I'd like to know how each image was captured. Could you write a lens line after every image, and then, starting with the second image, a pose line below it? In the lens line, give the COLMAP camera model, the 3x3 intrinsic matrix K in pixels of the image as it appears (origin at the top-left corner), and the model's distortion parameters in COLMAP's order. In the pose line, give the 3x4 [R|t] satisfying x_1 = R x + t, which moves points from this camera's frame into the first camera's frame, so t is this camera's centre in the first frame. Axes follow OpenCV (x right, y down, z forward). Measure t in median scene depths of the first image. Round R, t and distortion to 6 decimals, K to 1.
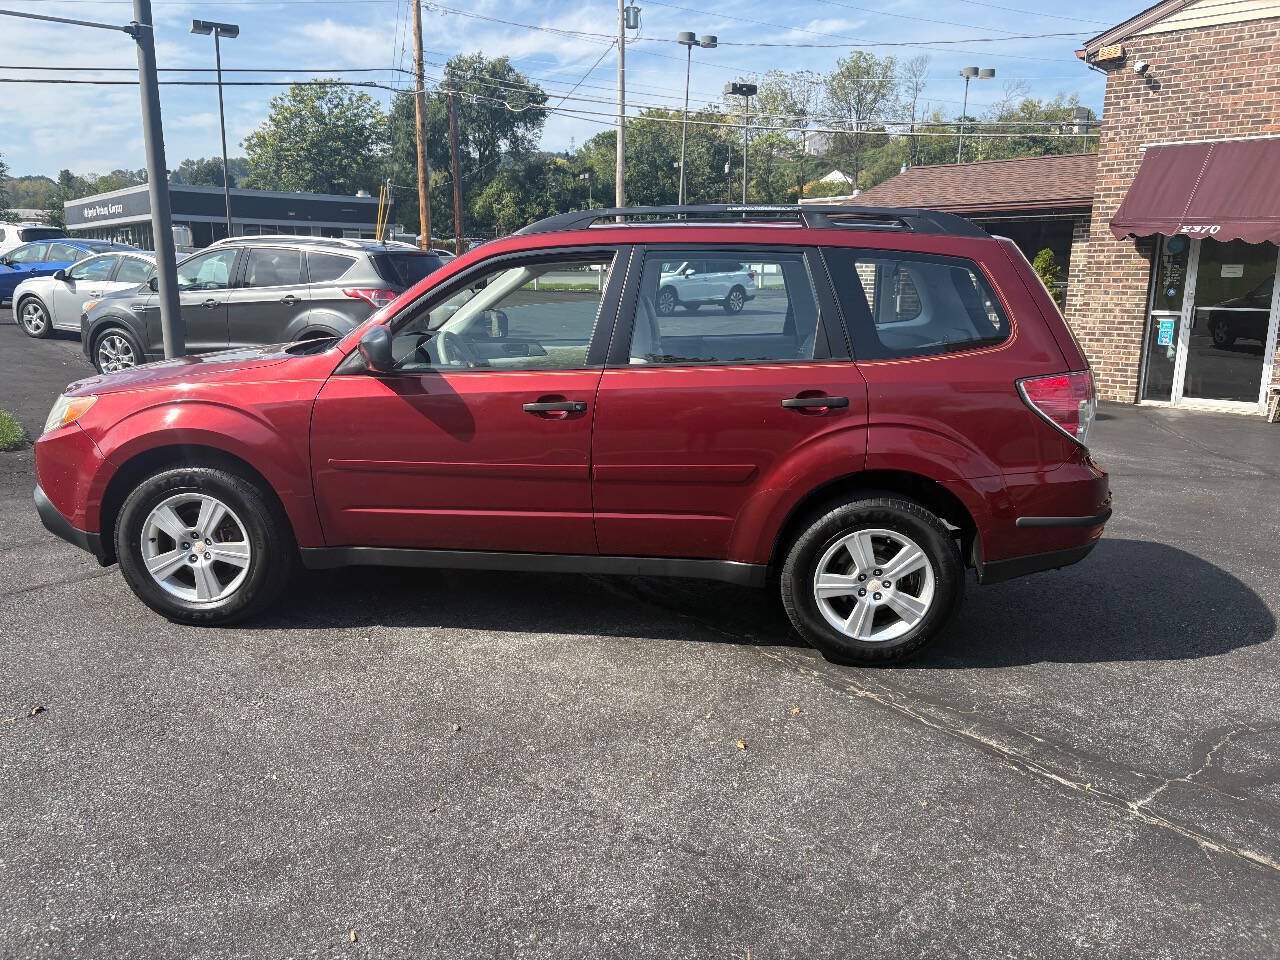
lens RADIAL K [[968.3, 0, 640.0], [0, 968.3, 480.0], [0, 0, 1]] dist [0.036456, -0.063325]
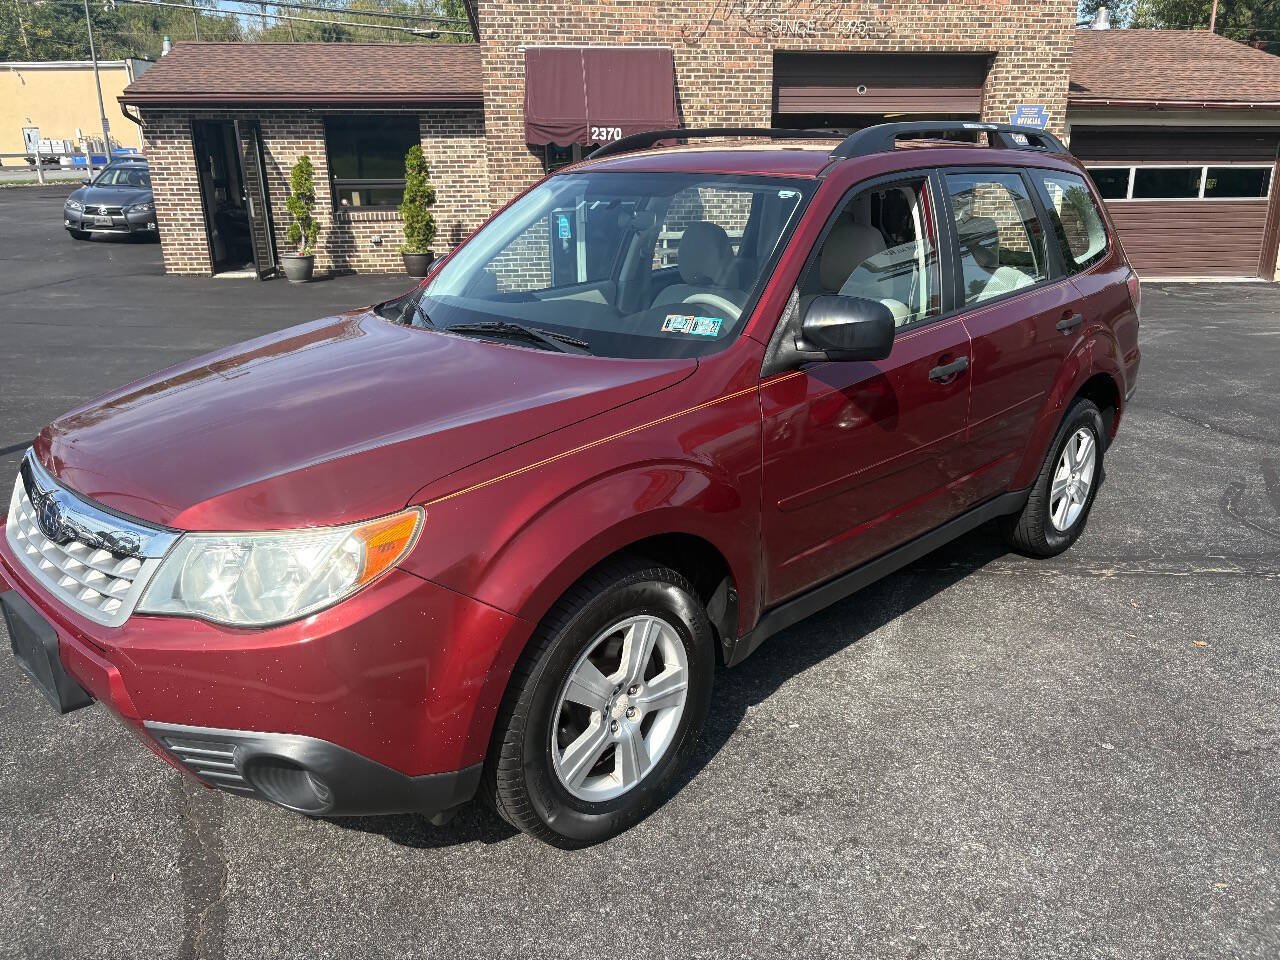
lens RADIAL K [[963.2, 0, 645.5], [0, 963.2, 480.6], [0, 0, 1]] dist [0.026062, -0.043591]
pose [[0.639974, -0.248908, 0.726965, -0.327418], [0.167985, 0.968516, 0.183731, -0.065326], [-0.749809, 0.004536, 0.661638, 0.237294]]
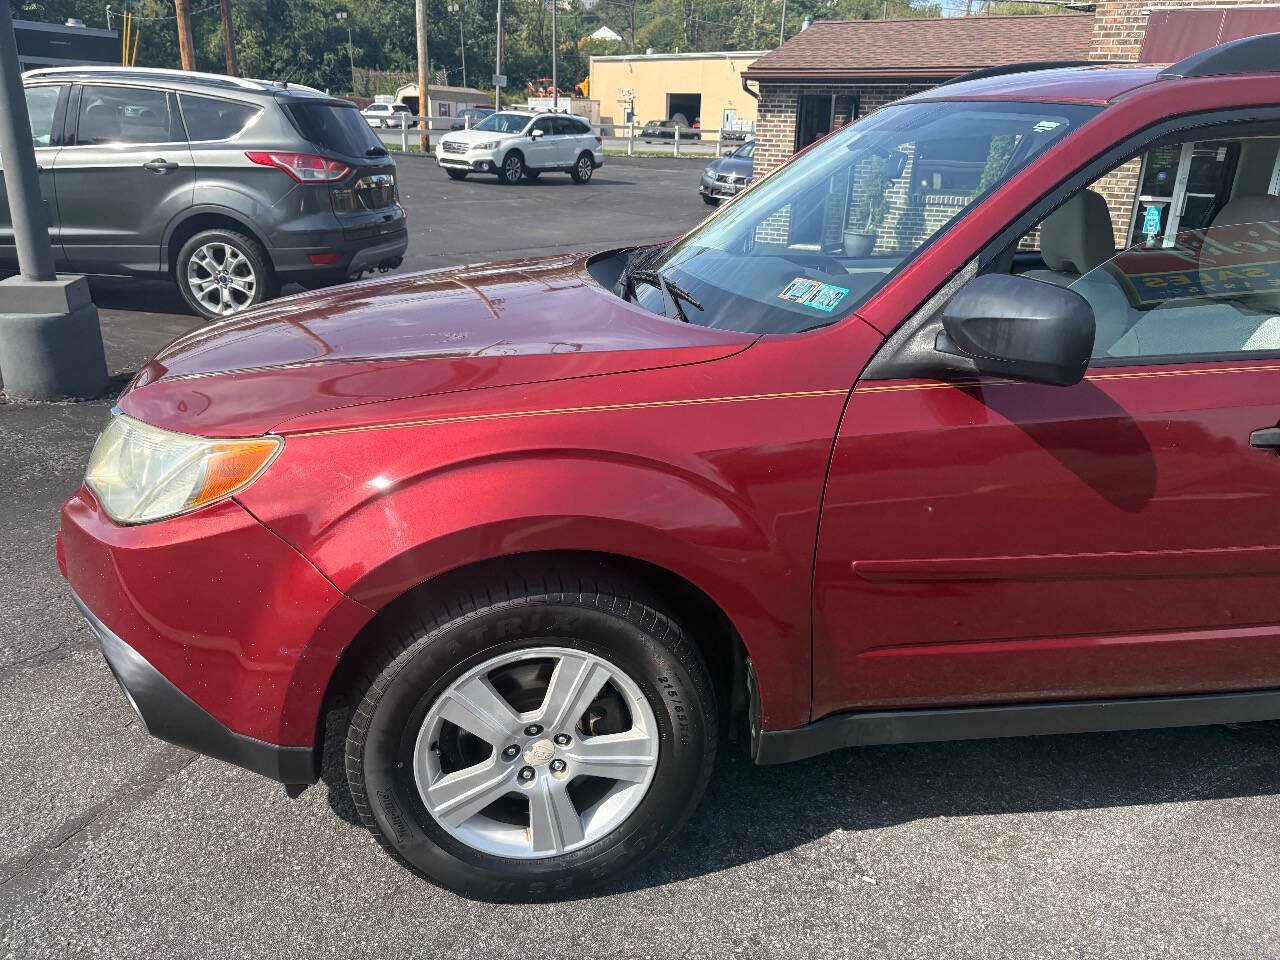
lens RADIAL K [[993.4, 0, 648.6], [0, 993.4, 505.7], [0, 0, 1]] dist [-0.136459, 0.202370]
pose [[0.968727, -0.059049, 0.240999, -0.200135], [0.021667, 0.987691, 0.154907, -0.046017], [-0.247180, -0.144841, 0.958083, 0.219386]]
